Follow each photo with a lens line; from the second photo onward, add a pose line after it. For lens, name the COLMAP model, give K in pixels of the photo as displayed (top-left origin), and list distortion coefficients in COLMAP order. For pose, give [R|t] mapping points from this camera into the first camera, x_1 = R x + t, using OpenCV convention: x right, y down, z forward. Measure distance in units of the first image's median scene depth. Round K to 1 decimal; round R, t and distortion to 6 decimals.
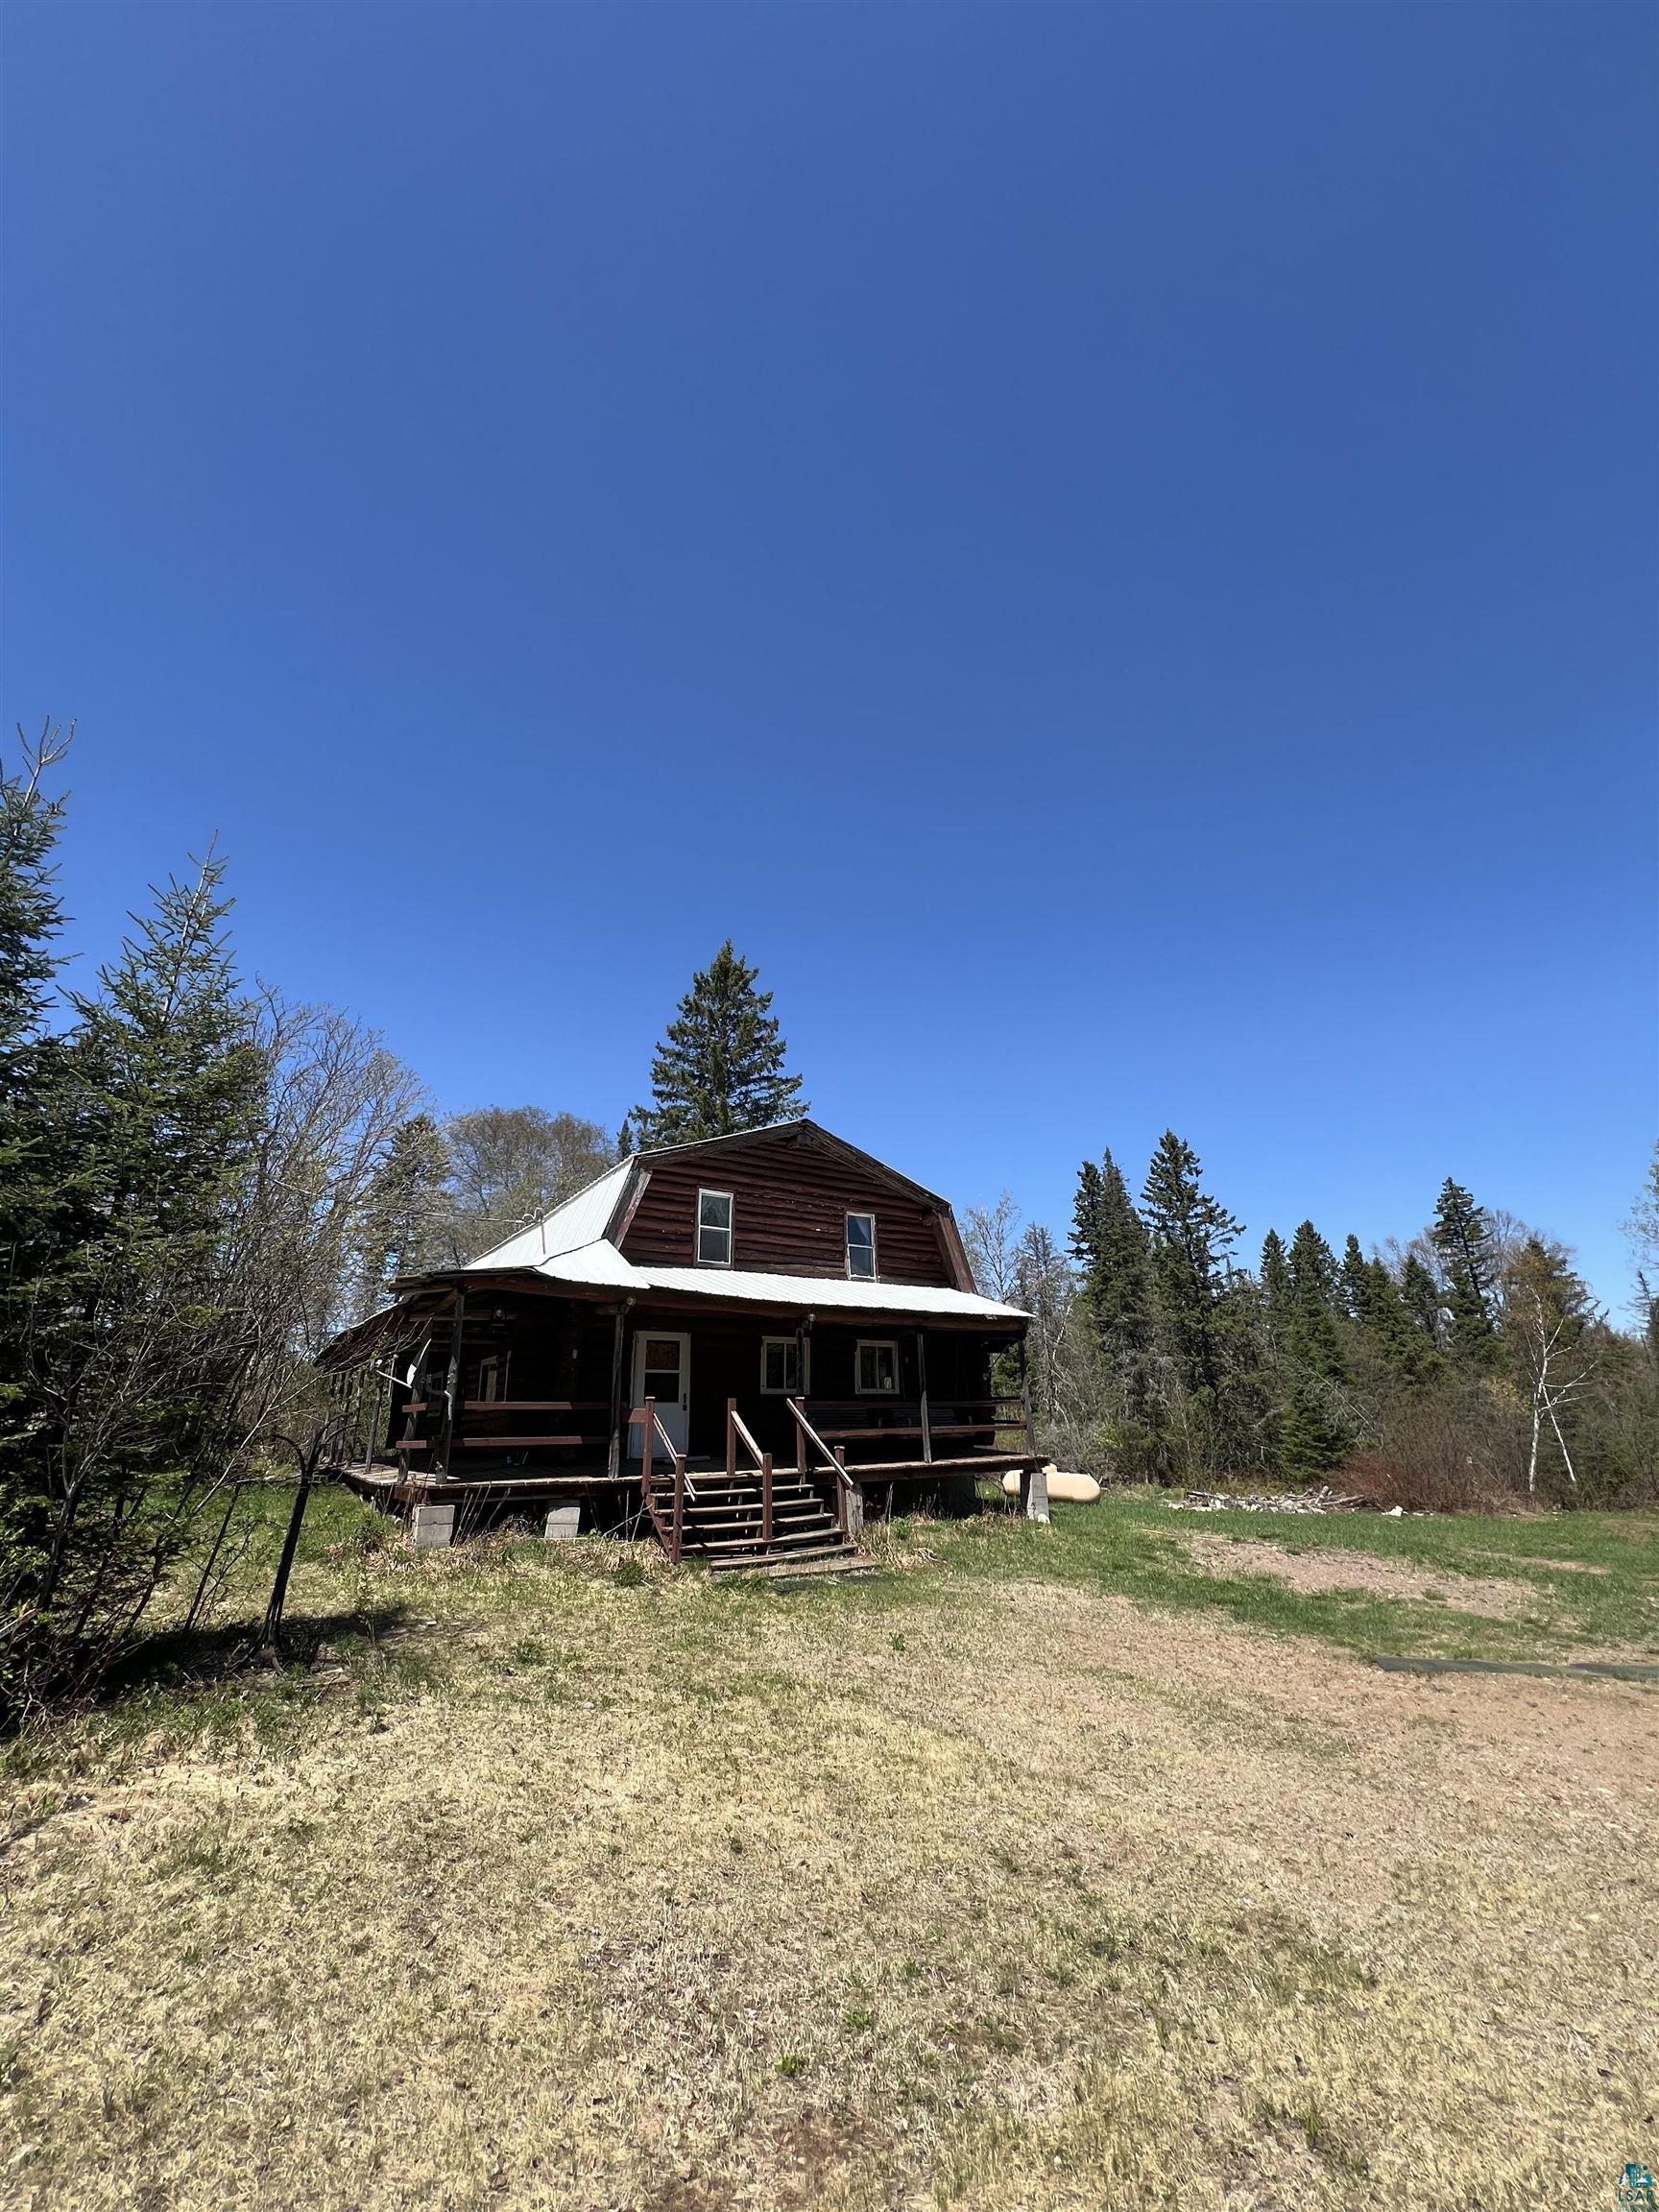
lens RADIAL K [[874.5, 0, 829.5], [0, 874.5, 1106.0], [0, 0, 1]] dist [0.000153, -0.000036]
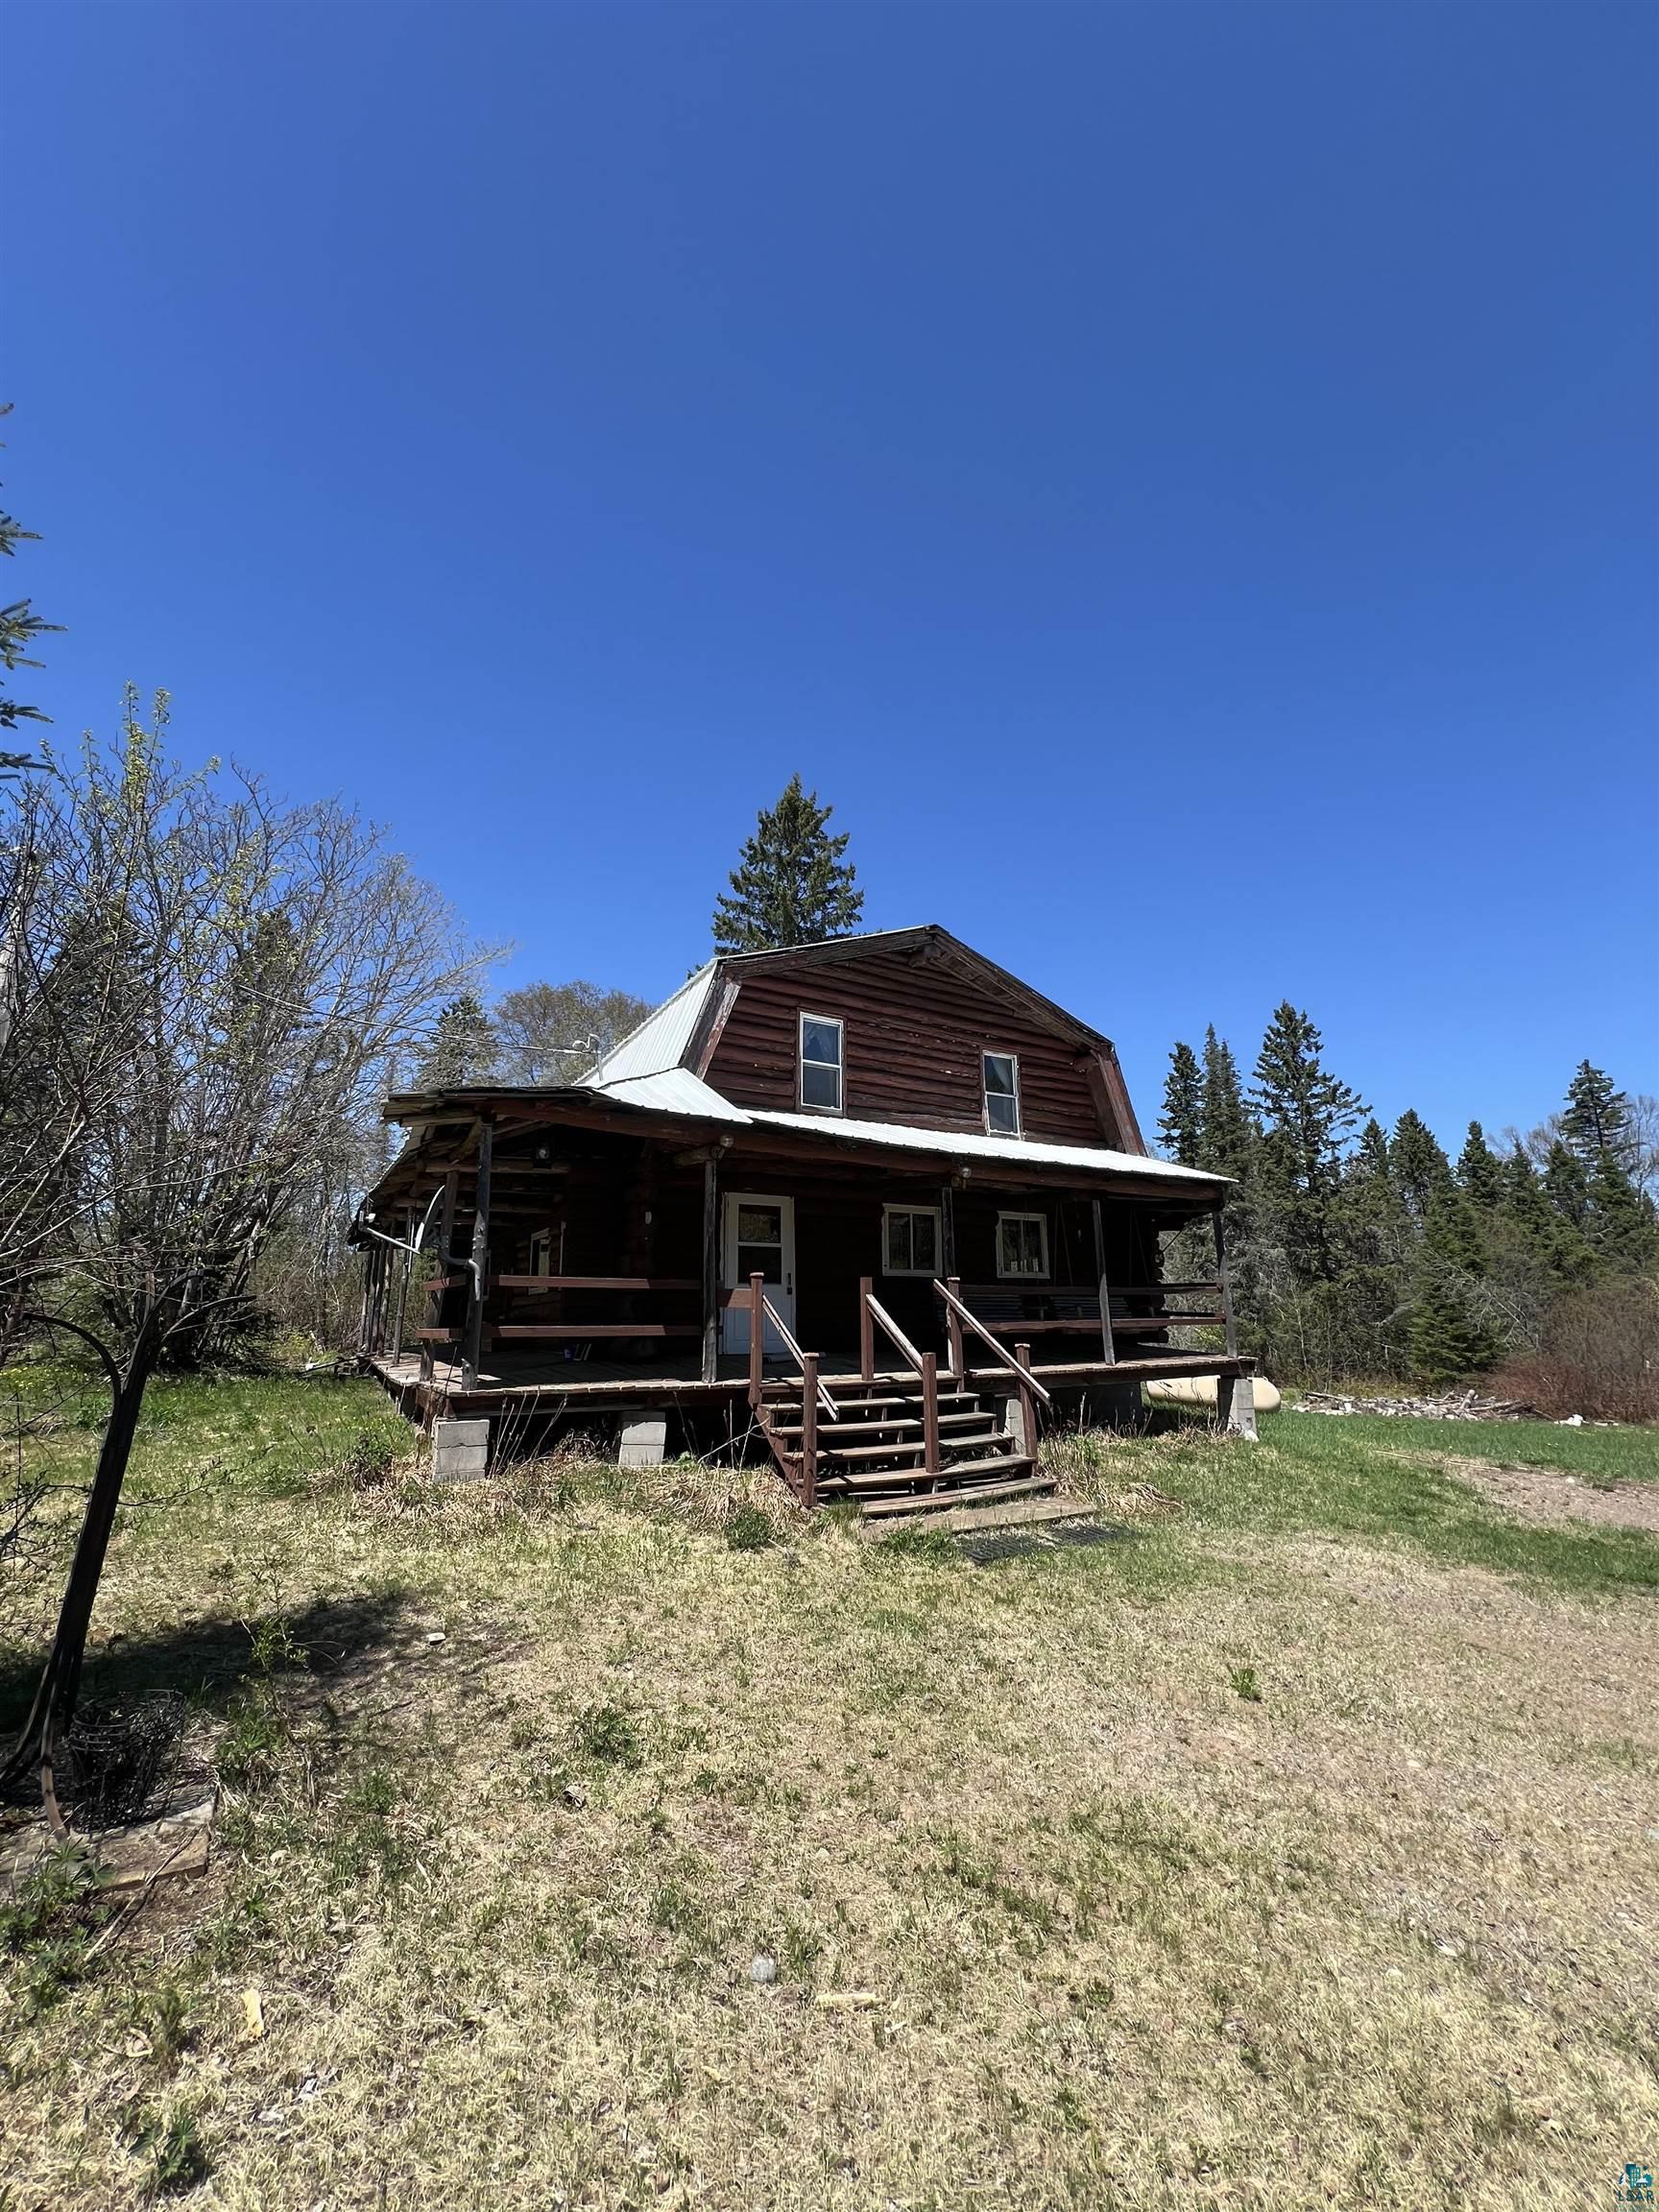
lens RADIAL K [[874.5, 0, 829.5], [0, 874.5, 1106.0], [0, 0, 1]] dist [0.000153, -0.000036]
pose [[0.998507, -0.000231, -0.054627, -0.078199], [0.006422, 0.993553, 0.113185, 0.085465], [0.054249, -0.113366, 0.992071, 0.227974]]
